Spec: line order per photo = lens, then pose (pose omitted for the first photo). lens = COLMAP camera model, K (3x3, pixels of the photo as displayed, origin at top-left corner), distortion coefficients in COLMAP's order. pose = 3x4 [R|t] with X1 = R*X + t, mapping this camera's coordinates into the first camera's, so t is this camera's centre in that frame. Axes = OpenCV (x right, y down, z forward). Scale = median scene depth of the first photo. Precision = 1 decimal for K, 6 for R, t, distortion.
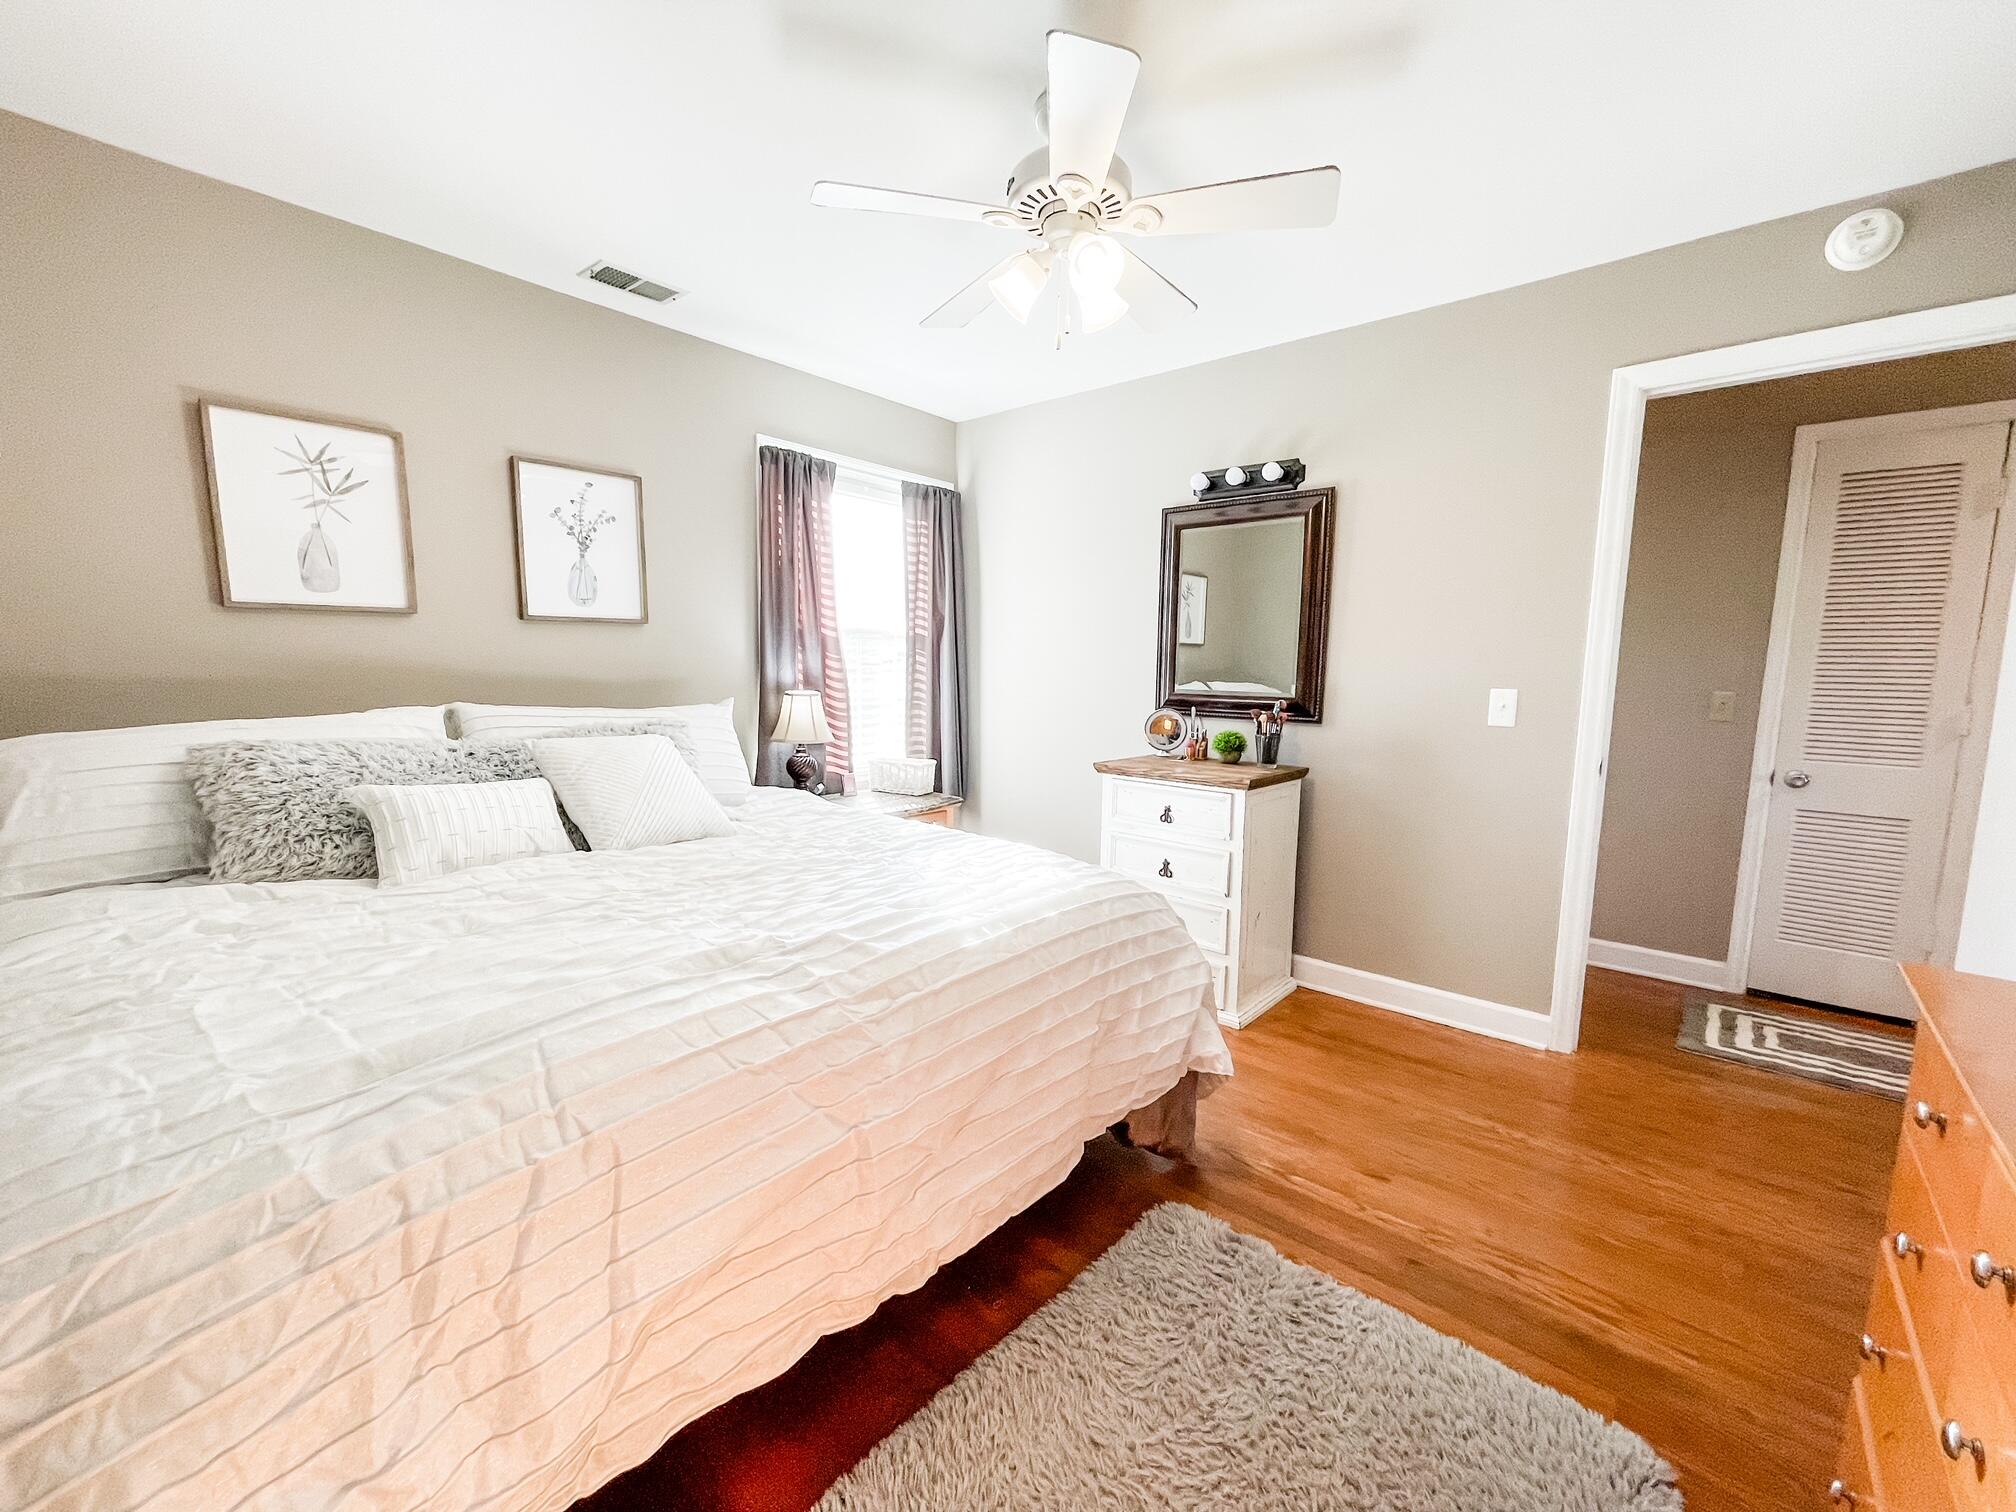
lens RADIAL K [[812.5, 0, 1008.0], [0, 812.5, 756.0], [0, 0, 1]] dist [-0.000377, -0.003599]
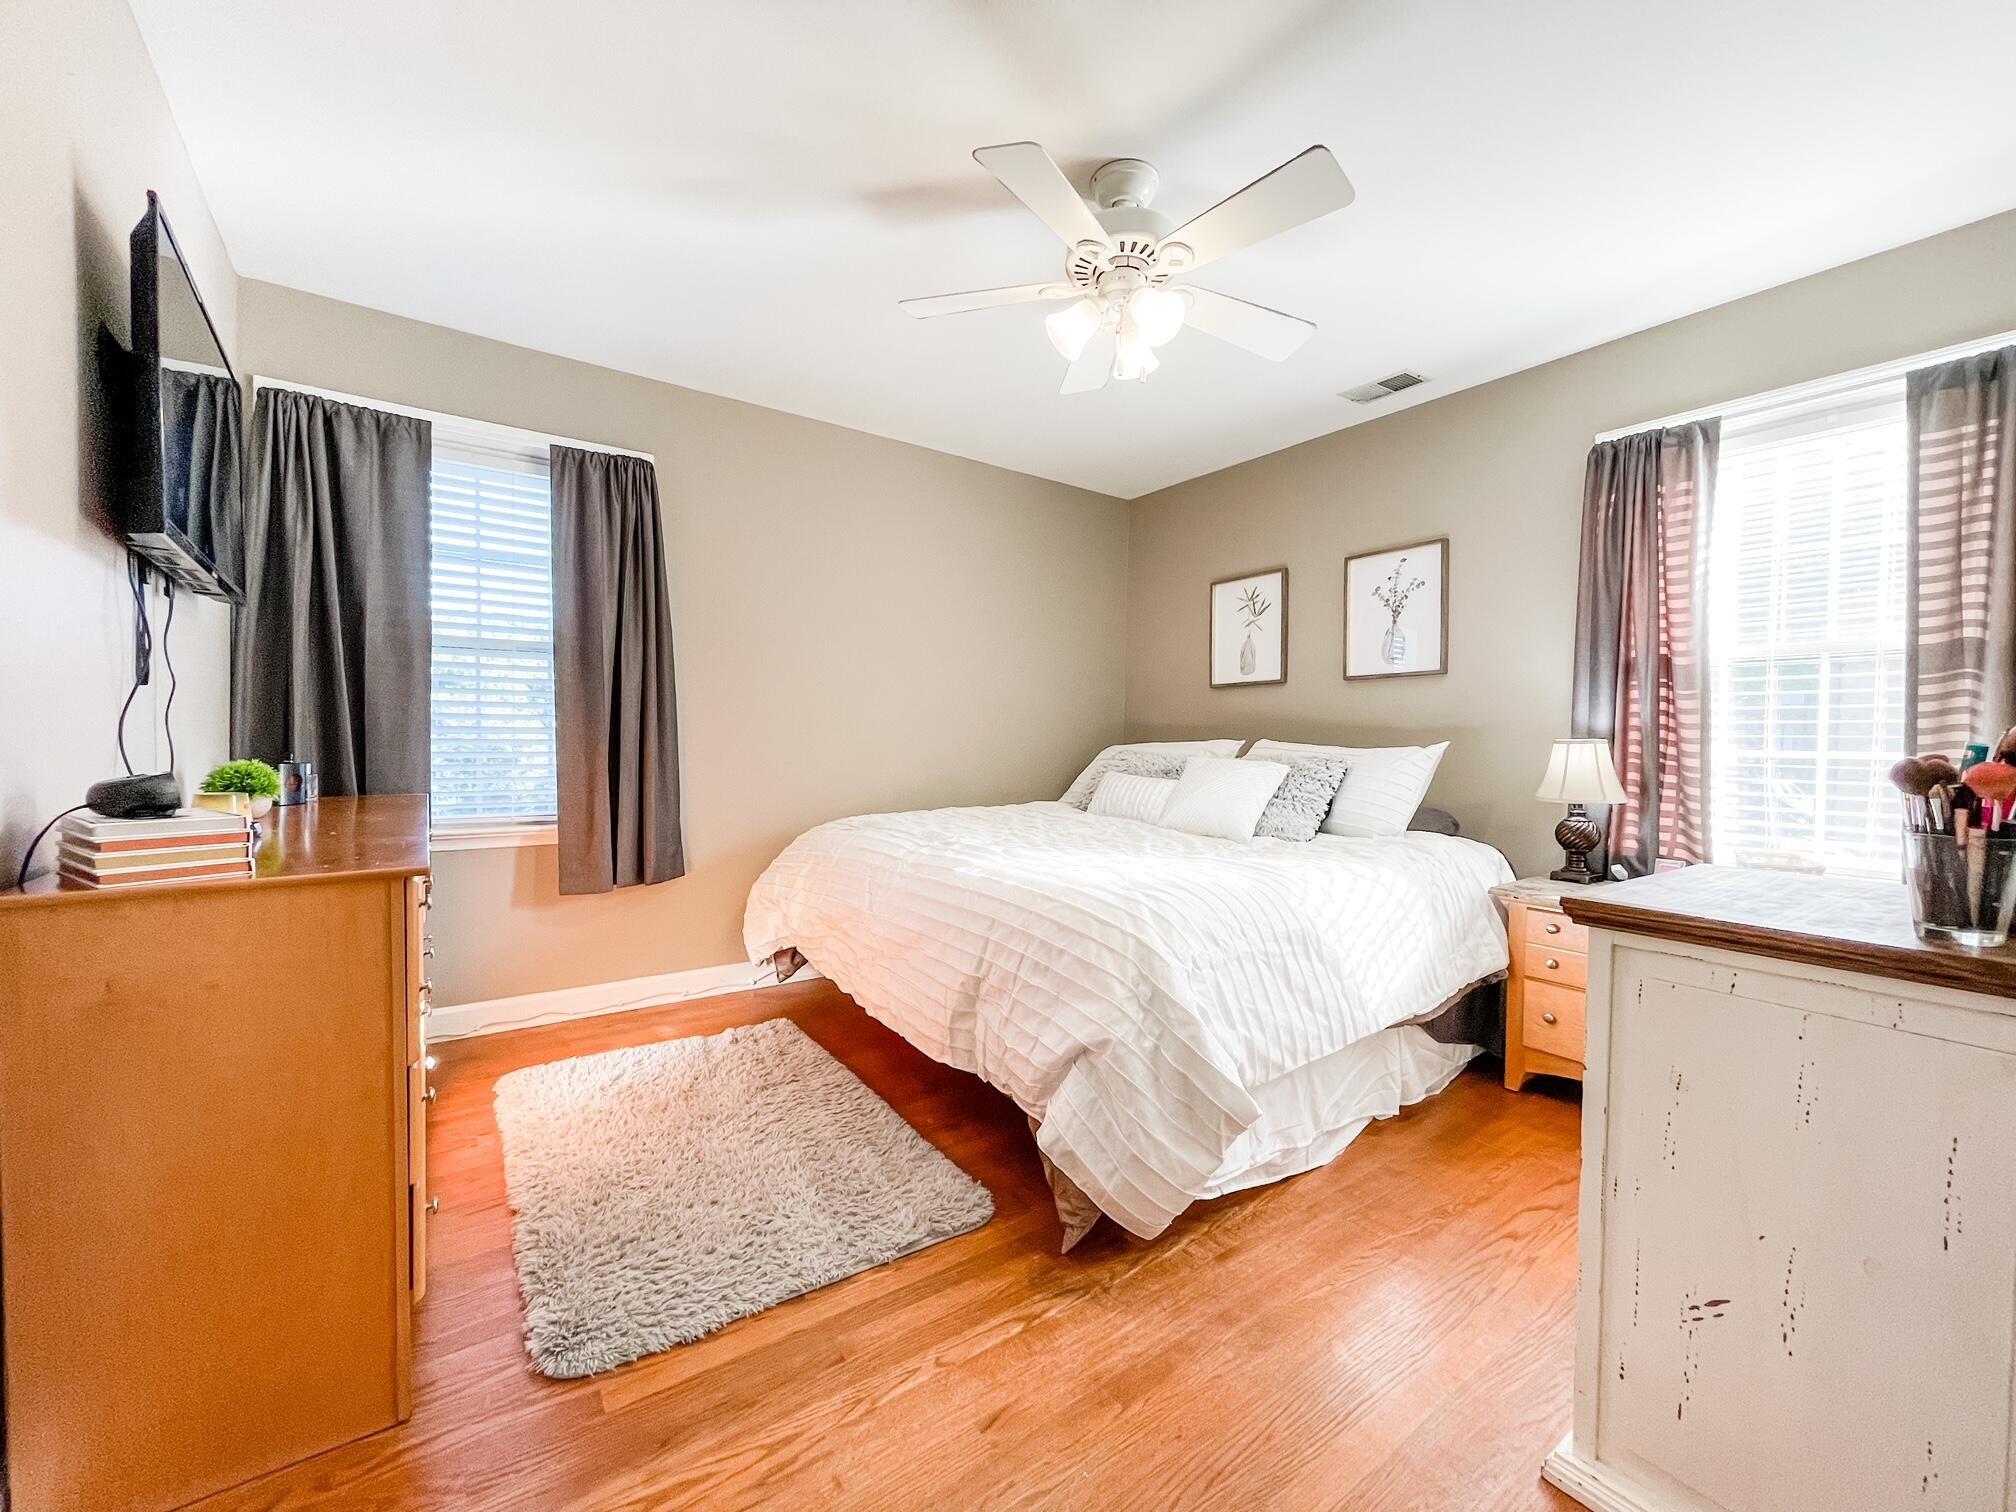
lens RADIAL K [[812.5, 0, 1008.0], [0, 812.5, 756.0], [0, 0, 1]] dist [-0.000377, -0.003599]
pose [[-0.226714, 0.002426, -0.973958, 0.899901], [-0.126829, 0.991409, 0.031992, -0.024948], [0.965668, 0.130779, -0.224459, 0.902181]]
